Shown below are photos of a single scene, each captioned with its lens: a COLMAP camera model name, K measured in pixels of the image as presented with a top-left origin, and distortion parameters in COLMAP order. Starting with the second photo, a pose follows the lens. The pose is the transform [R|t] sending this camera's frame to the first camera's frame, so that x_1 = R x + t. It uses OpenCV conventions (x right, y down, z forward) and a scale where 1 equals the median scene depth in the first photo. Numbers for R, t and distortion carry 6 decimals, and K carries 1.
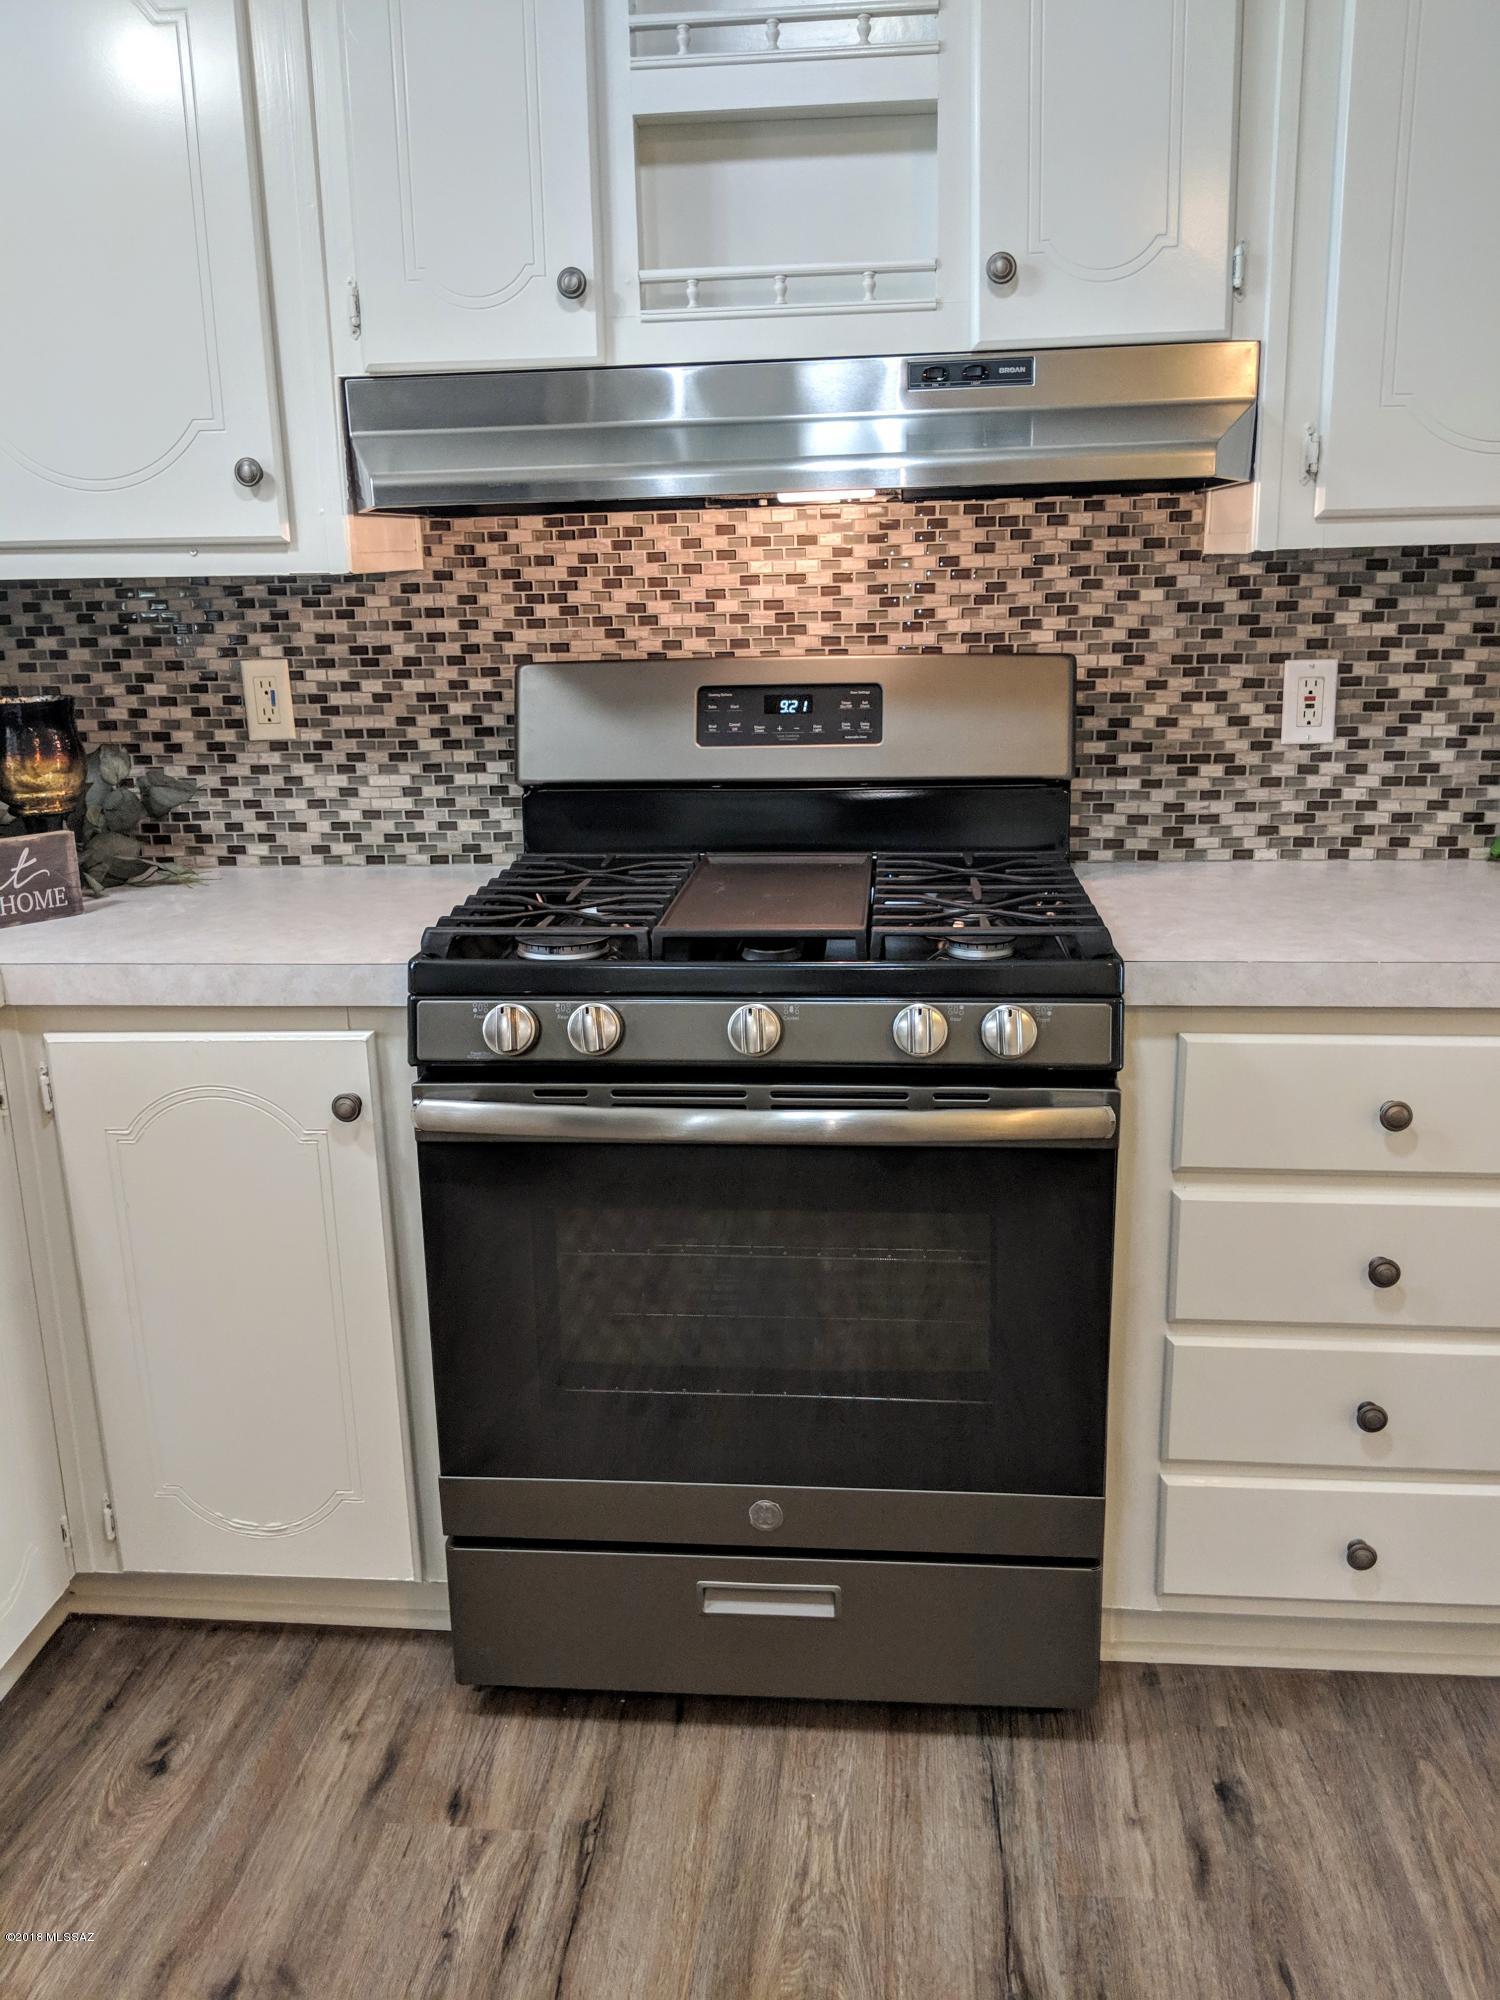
lens RADIAL K [[1582.0, 0, 752.5], [0, 1582.0, 1003.7], [0, 0, 1]] dist [0.069258, -0.155437]
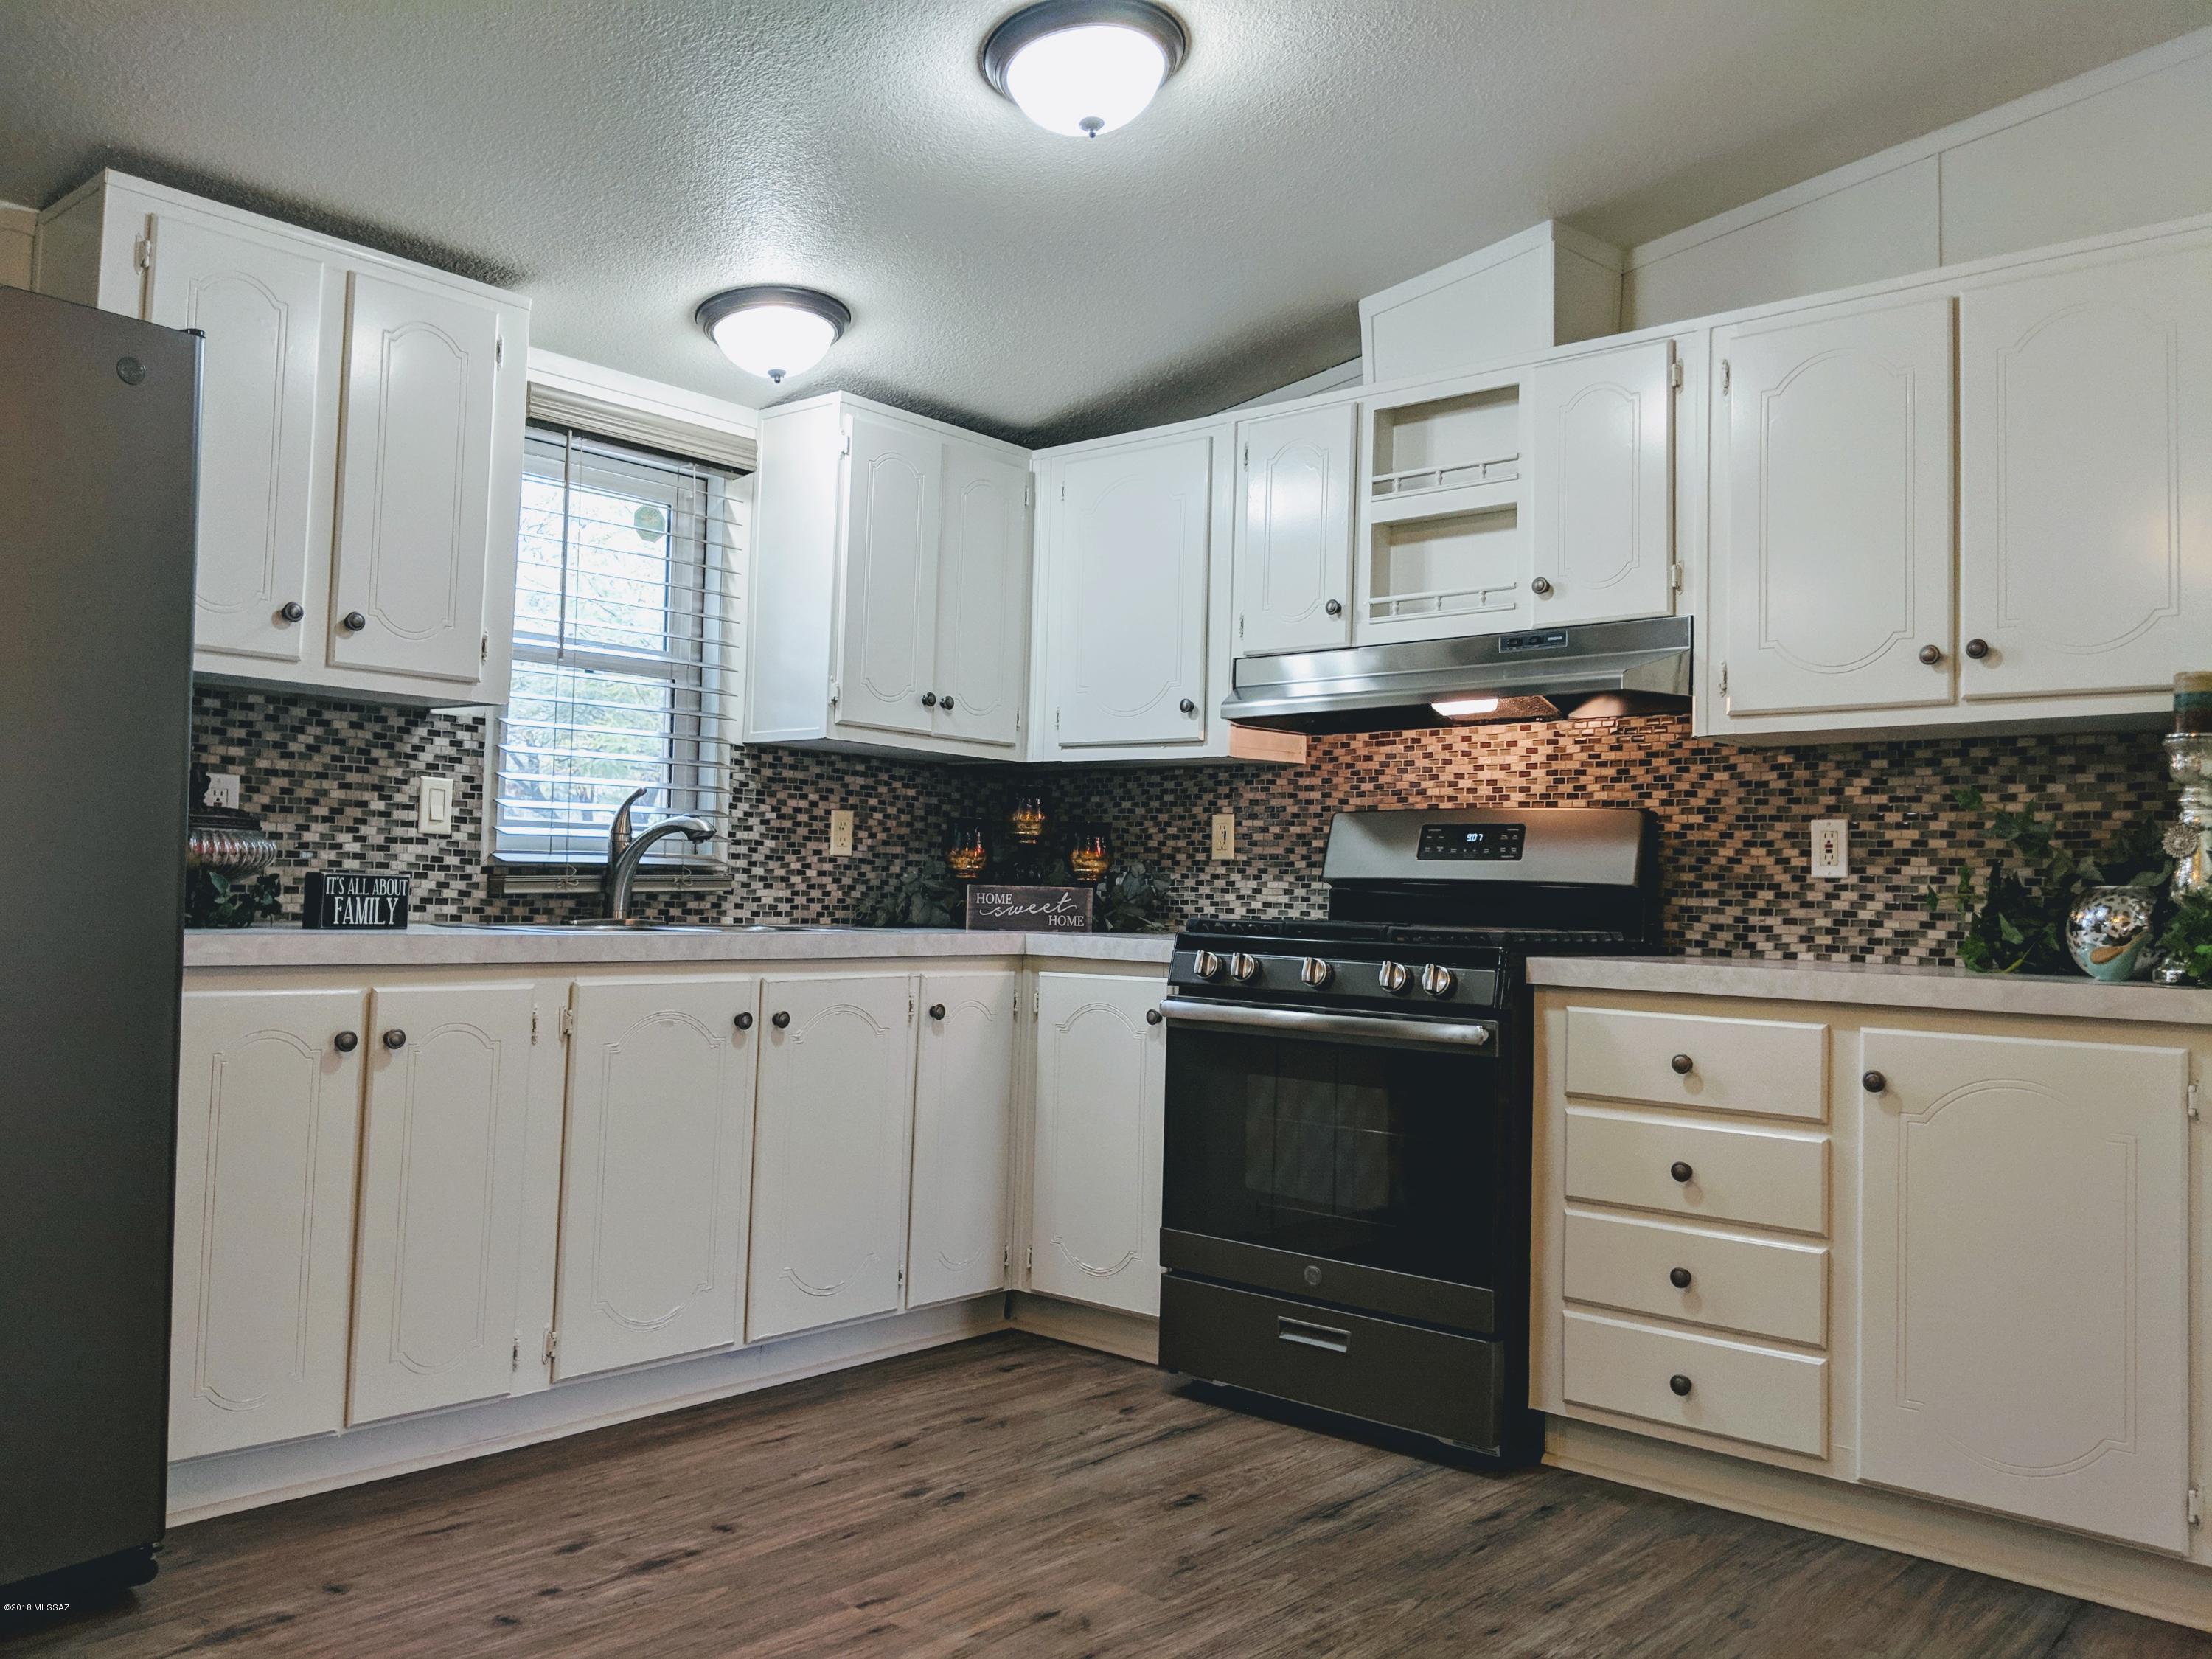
lens RADIAL K [[1753.0, 0, 1094.2], [0, 1753.0, 819.4], [0, 0, 1]] dist [0.084652, -0.184802]
pose [[0.806370, 0.018017, -0.591137, 0.746871], [-0.196897, 0.950693, -0.239612, 0.290197], [0.557673, 0.309609, 0.770158, -0.582332]]
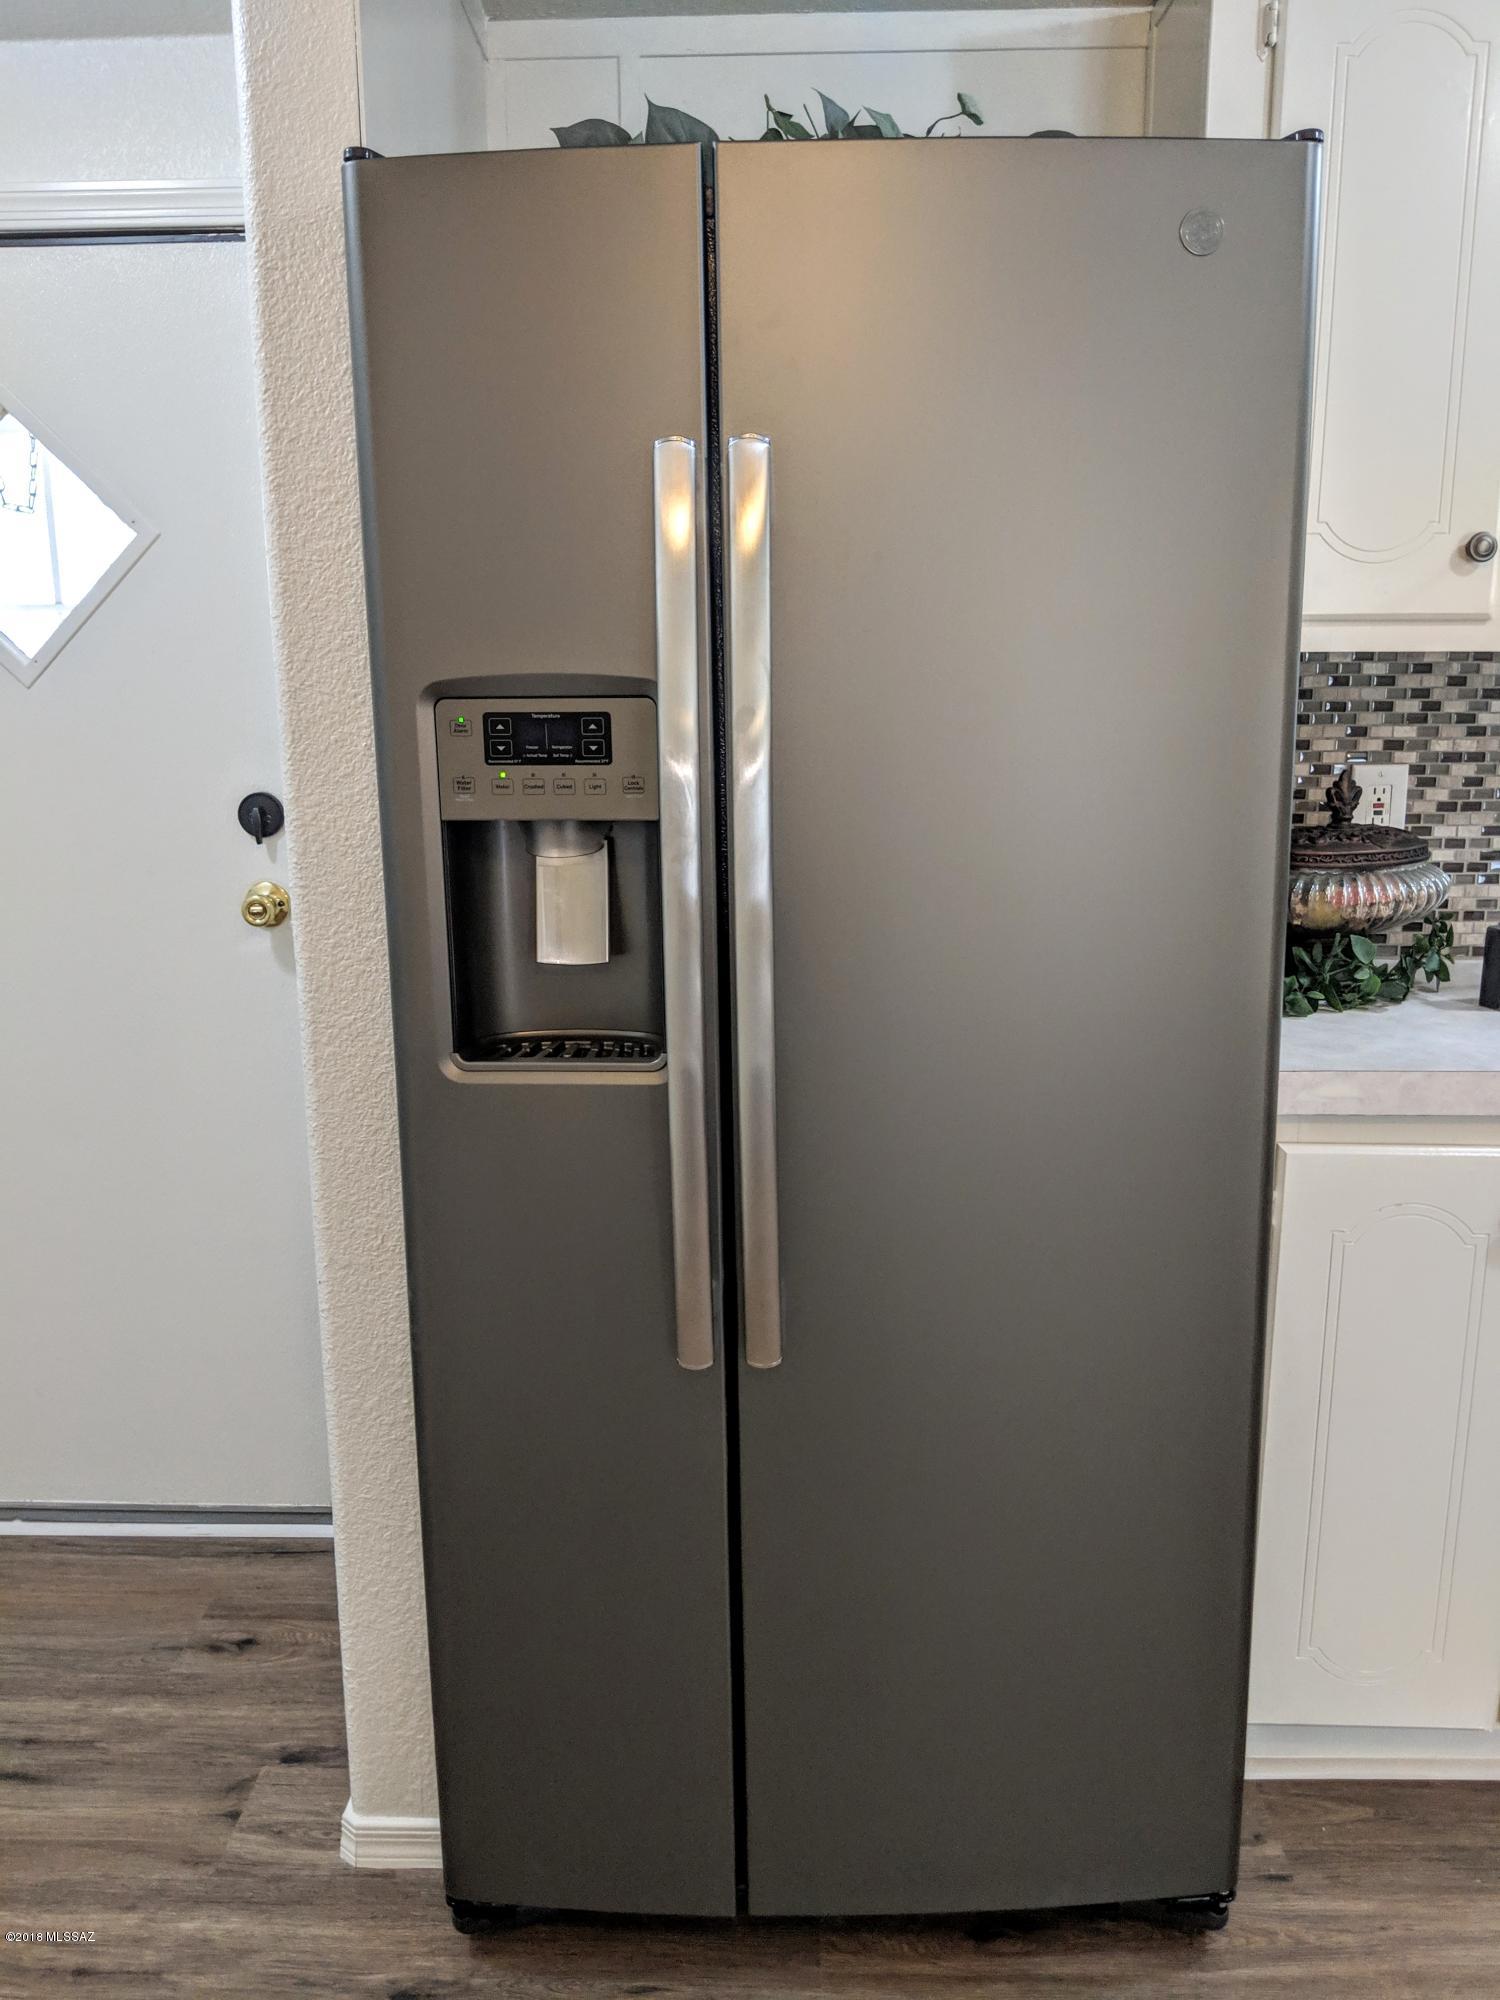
lens RADIAL K [[1608.7, 0, 750.0], [0, 1608.7, 1000.0], [0, 0, 1]] dist [0.075954, -0.146264]
pose [[0.070039, 0.230833, -0.970469, 0.262484], [-0.254891, 0.944705, 0.206309, 0.071383], [0.964430, 0.232915, 0.125003, -0.330990]]
